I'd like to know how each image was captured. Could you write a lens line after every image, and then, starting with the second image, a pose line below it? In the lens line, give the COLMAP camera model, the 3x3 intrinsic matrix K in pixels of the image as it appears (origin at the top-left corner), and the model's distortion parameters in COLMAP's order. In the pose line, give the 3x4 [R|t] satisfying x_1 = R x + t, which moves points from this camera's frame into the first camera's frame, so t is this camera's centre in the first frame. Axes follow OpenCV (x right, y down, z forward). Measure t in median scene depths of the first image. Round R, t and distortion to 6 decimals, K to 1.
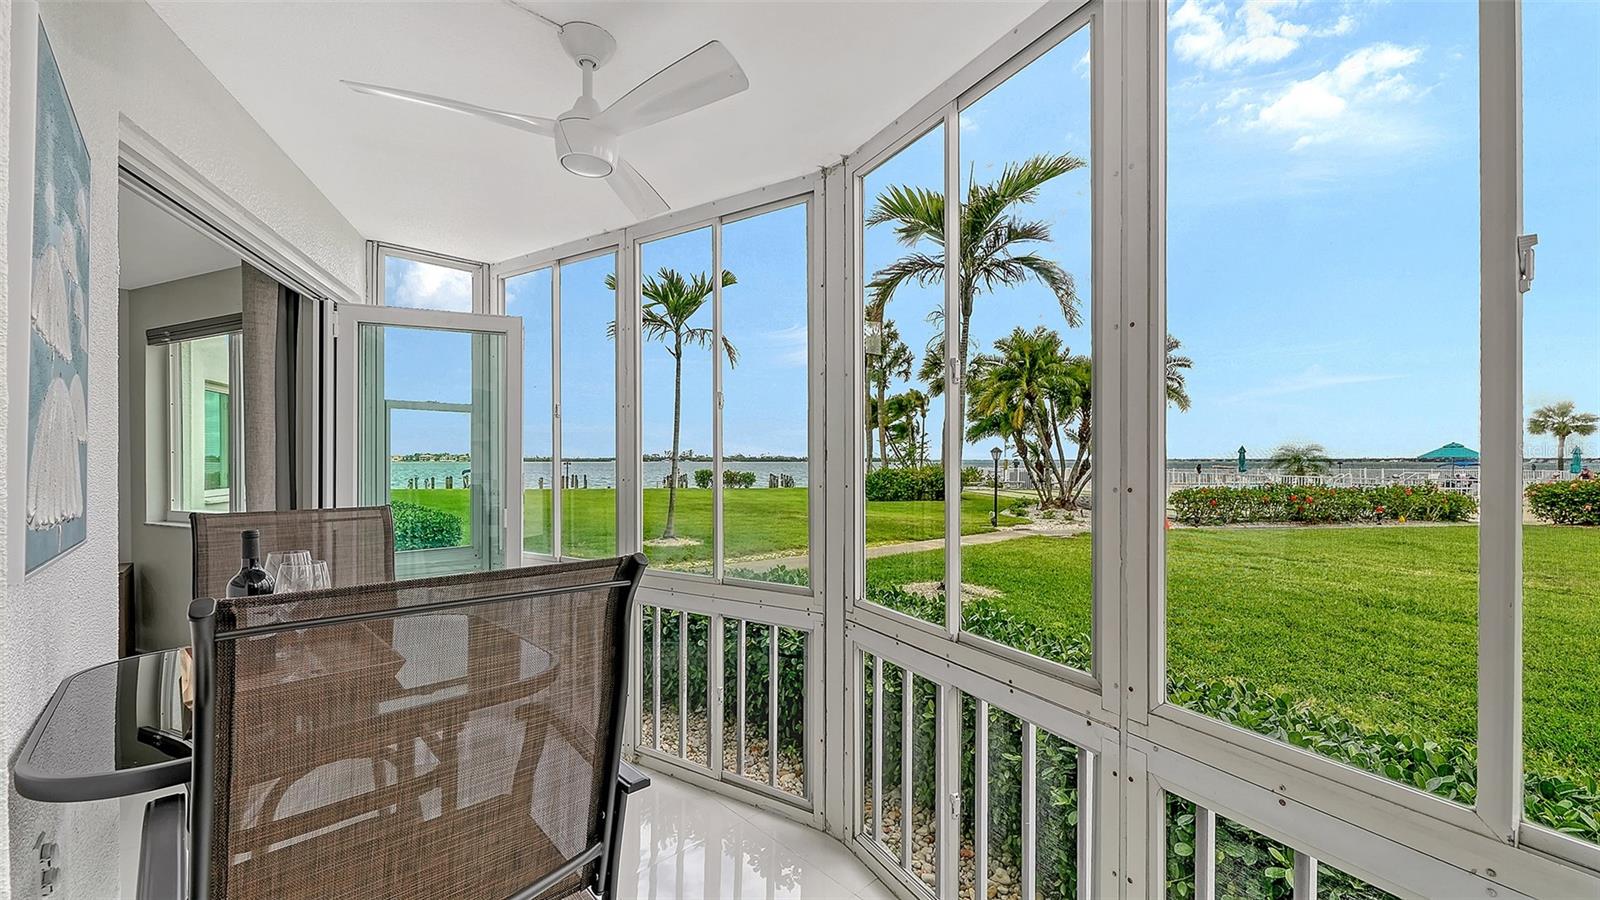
lens RADIAL K [[611.4, 0, 803.2], [0, 611.4, 474.6], [0, 0, 1]] dist [0.000516, 0.000069]
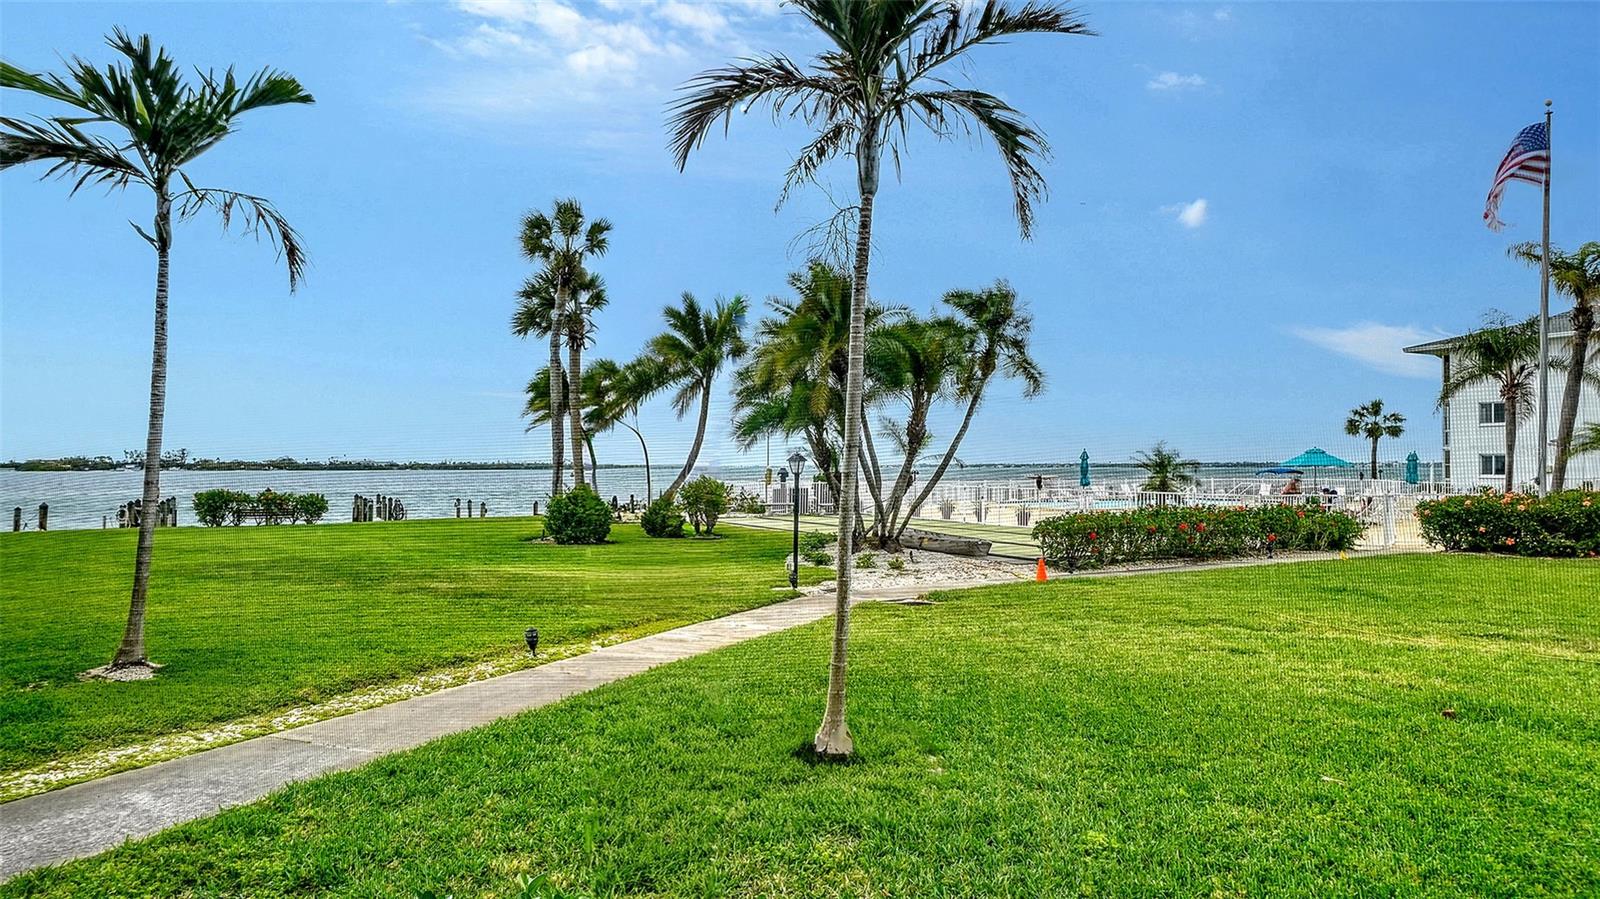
lens RADIAL K [[966.3, 0, 796.1], [0, 966.3, 449.5], [0, 0, 1]] dist [0.020756, 0.008182]
pose [[0.928892, 0.004146, 0.370326, -0.024182], [0.011042, 0.999183, -0.038884, -0.009441], [-0.370185, 0.040209, 0.928087, 0.110300]]
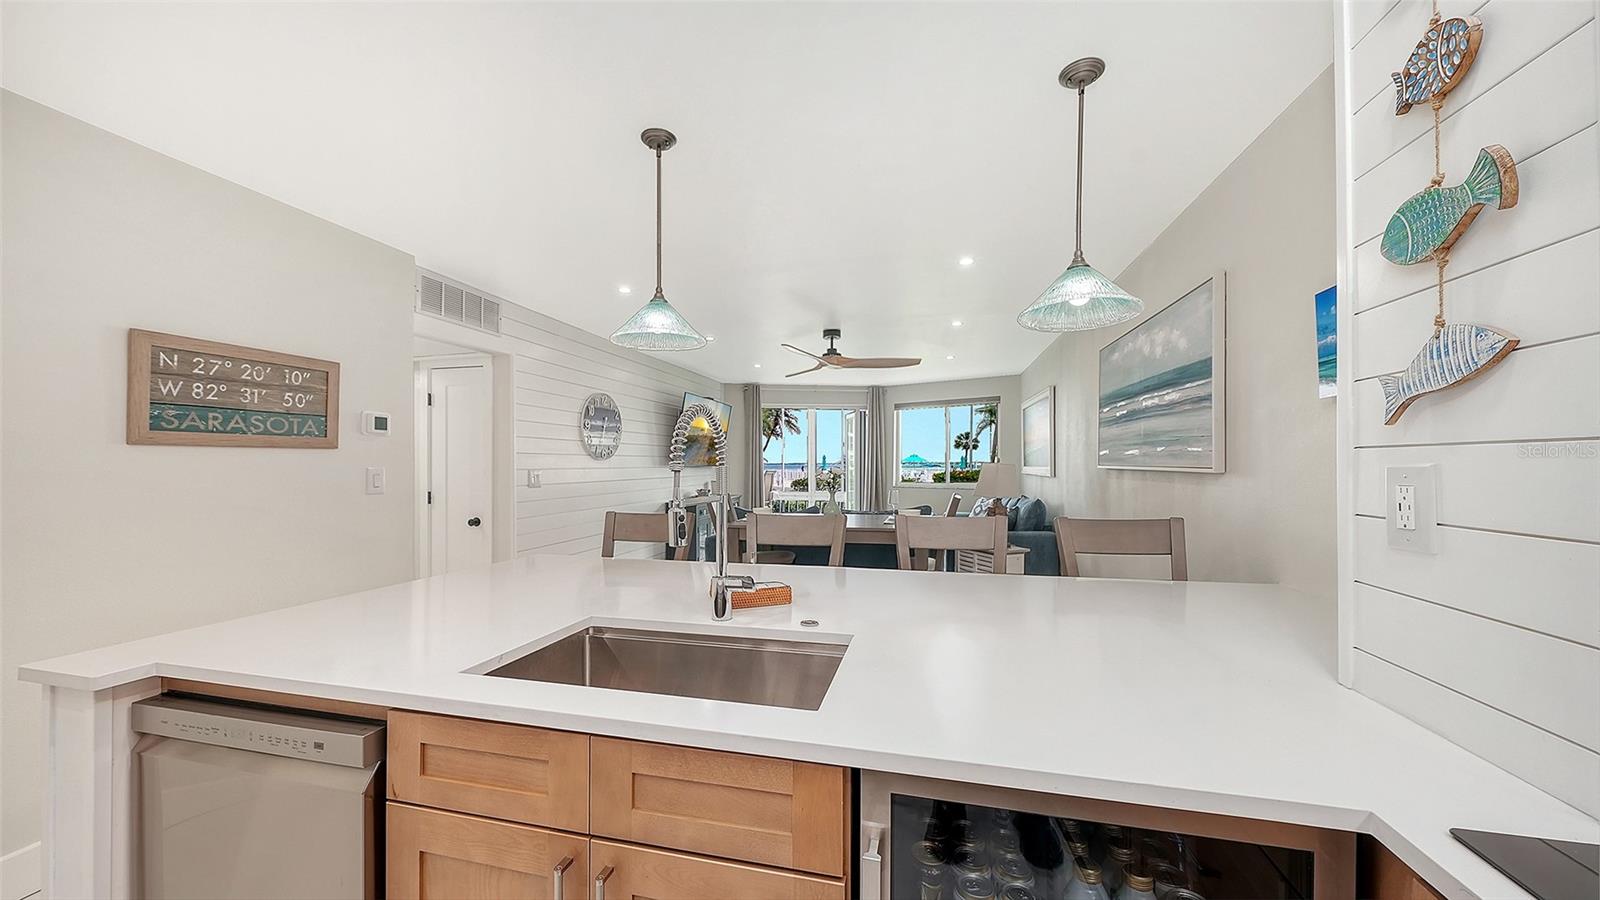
lens RADIAL K [[559.1, 0, 804.3], [0, 559.1, 455.7], [0, 0, 1]] dist [0.003297, -0.002289]
pose [[0.834182, 0.003316, 0.551480, -0.237211], [0.019117, 0.999207, -0.034926, 0.010444], [-0.551158, 0.039678, 0.833457, -0.336073]]
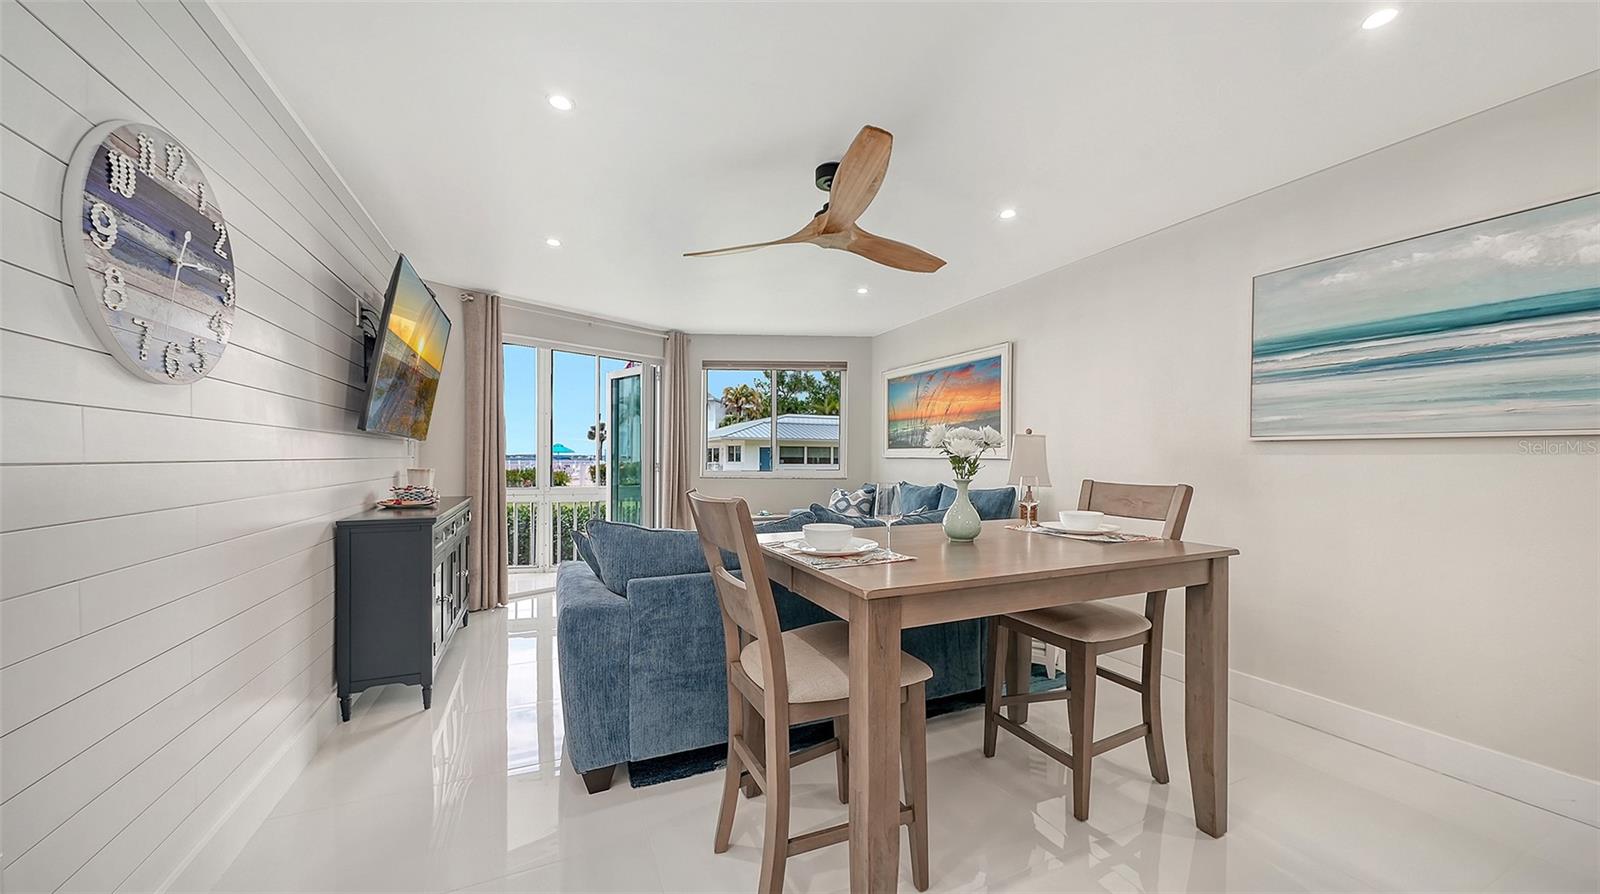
lens RADIAL K [[559.1, 0, 809.6], [0, 559.1, 461.0], [0, 0, 1]] dist [0.003297, -0.002289]
pose [[0.318606, -0.005635, 0.947870, -0.214771], [0.019871, 0.999802, -0.000736, 0.012816], [-0.947679, 0.019069, 0.318655, -0.177250]]
